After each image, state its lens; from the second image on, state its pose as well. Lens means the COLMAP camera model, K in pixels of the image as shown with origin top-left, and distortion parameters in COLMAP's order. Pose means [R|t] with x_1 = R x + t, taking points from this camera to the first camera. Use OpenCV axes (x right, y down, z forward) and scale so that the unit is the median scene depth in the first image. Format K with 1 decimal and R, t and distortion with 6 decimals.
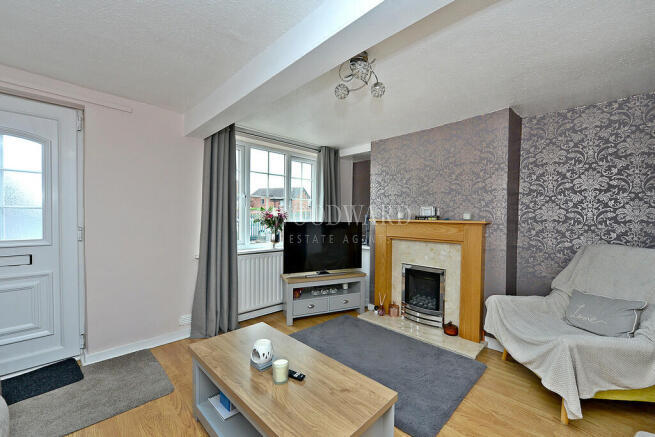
lens RADIAL K [[267.2, 0, 338.2], [0, 267.2, 219.0], [0, 0, 1]] dist [-0.004012, 0.000187]
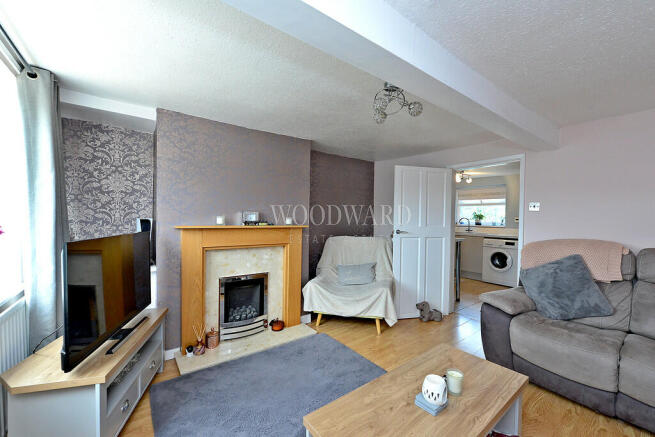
lens RADIAL K [[267.2, 0, 324.7], [0, 267.2, 227.0], [0, 0, 1]] dist [-0.004012, 0.000187]
pose [[0.153668, -0.034935, 0.987505, -0.543275], [-0.000522, 0.999372, 0.035436, -0.023648], [-0.988122, -0.005961, 0.153553, 0.574487]]
